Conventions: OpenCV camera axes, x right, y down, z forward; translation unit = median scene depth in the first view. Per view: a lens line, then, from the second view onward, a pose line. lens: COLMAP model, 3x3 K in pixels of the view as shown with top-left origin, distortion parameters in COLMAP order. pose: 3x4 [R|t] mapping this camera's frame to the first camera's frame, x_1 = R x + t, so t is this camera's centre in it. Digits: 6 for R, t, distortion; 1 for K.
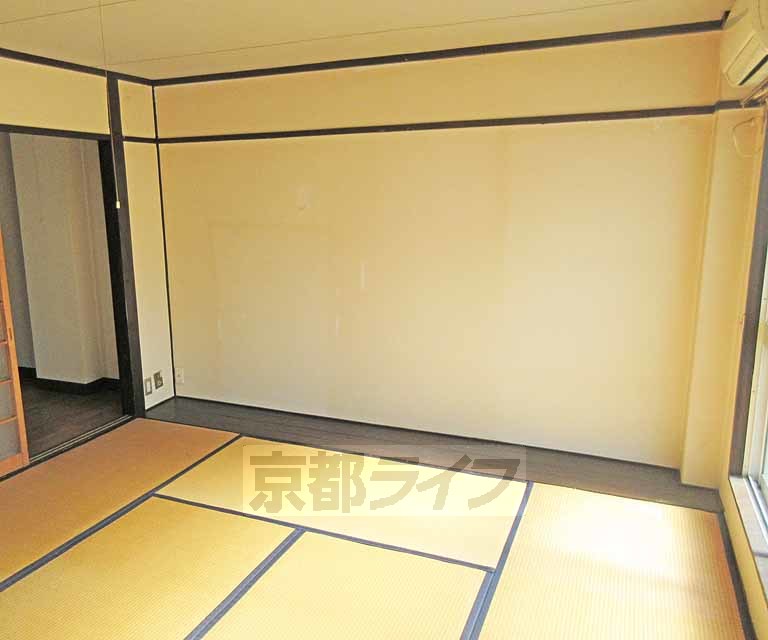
lens RADIAL K [[626.3, 0, 371.8], [0, 626.3, 317.1], [0, 0, 1]] dist [0.011977, 0.002556]
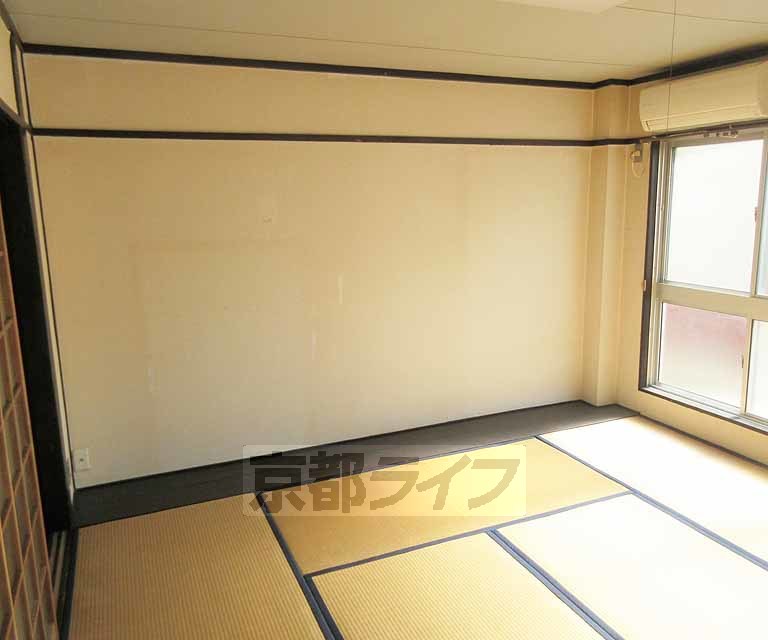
lens RADIAL K [[631.2, 0, 405.8], [0, 631.2, 316.8], [0, 0, 1]] dist [0.004647, 0.004503]
pose [[0.679377, -0.137839, 0.720727, -0.797477], [0.153216, 0.987196, 0.044375, -0.061579], [-0.717615, 0.080280, 0.691798, 0.322497]]
